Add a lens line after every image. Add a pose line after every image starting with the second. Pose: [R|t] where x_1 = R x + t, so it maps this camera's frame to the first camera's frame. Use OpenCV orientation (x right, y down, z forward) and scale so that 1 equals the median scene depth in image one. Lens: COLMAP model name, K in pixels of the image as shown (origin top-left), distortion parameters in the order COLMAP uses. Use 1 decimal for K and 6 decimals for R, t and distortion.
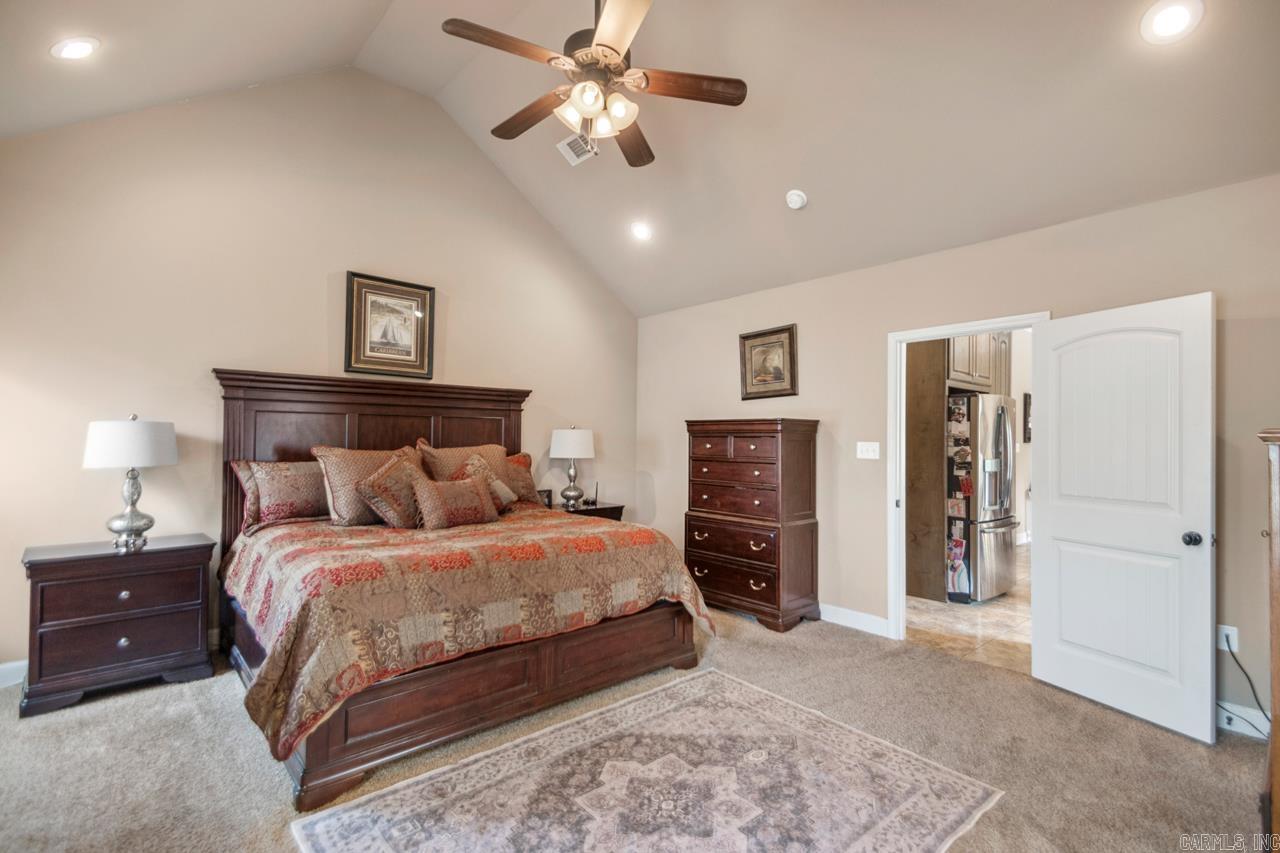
lens RADIAL K [[587.3, 0, 645.1], [0, 587.3, 436.1], [0, 0, 1]] dist [0.036077, -0.018759]
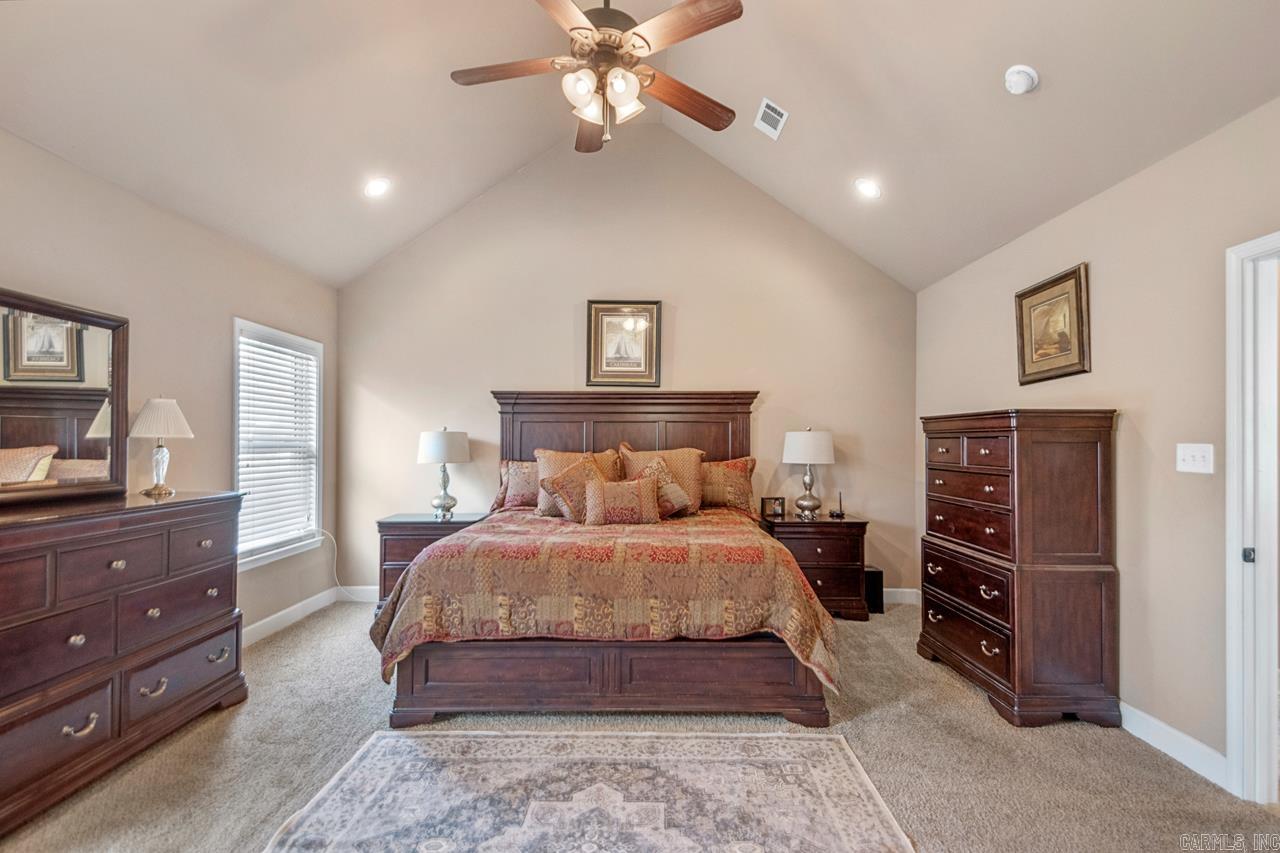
lens RADIAL K [[592.8, 0, 640.8], [0, 592.8, 442.5], [0, 0, 1]] dist [0.037154, -0.020238]
pose [[0.746239, -0.005806, -0.665653, 0.421930], [0.007381, 0.999973, -0.000448, 0.005787], [0.665637, -0.004579, 0.746262, 0.226851]]
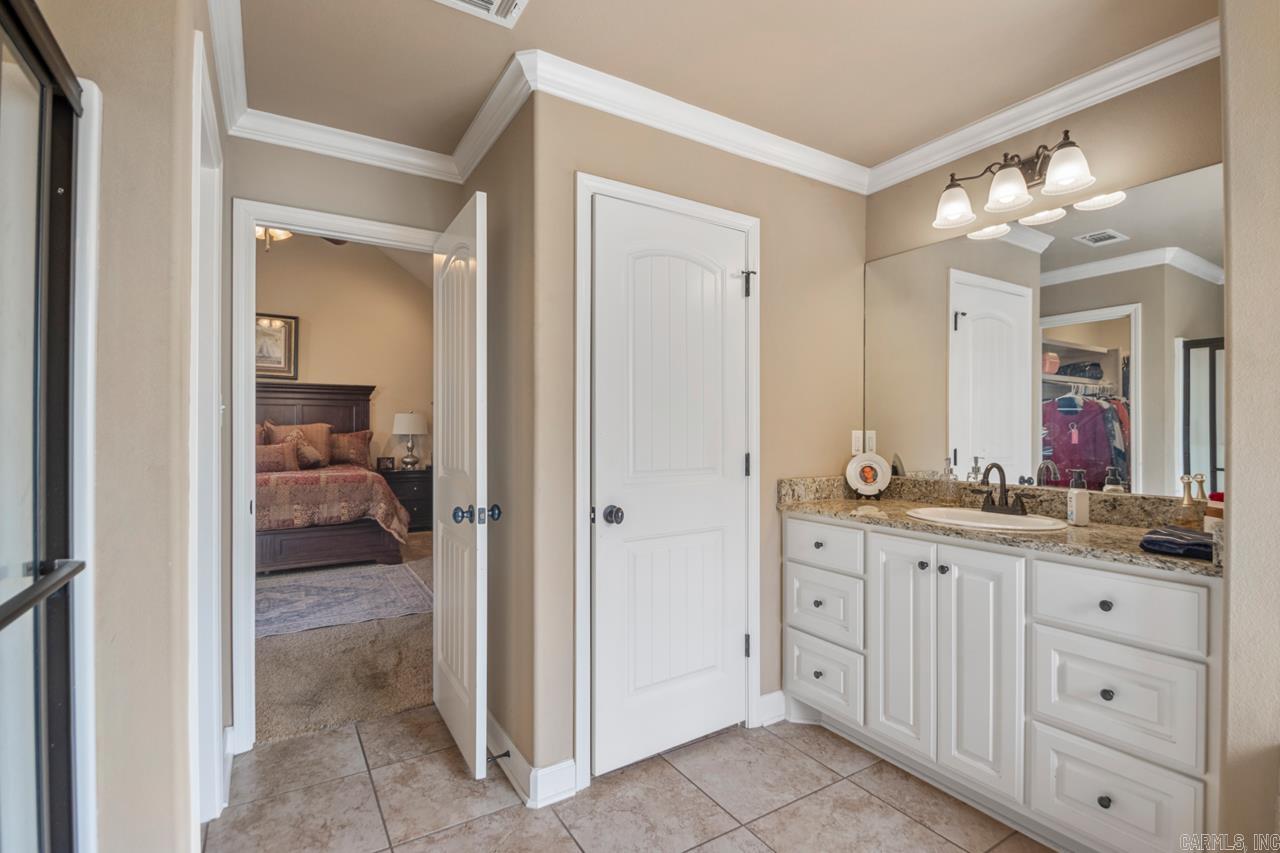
lens RADIAL K [[592.1, 0, 640.0], [0, 592.1, 426.5], [0, 0, 1]] dist [0.031349, -0.021034]
pose [[0.986740, -0.009356, -0.162038, 0.920939], [0.008977, 0.999955, -0.003074, 0.040990], [0.162060, 0.001579, 0.986780, -0.412336]]
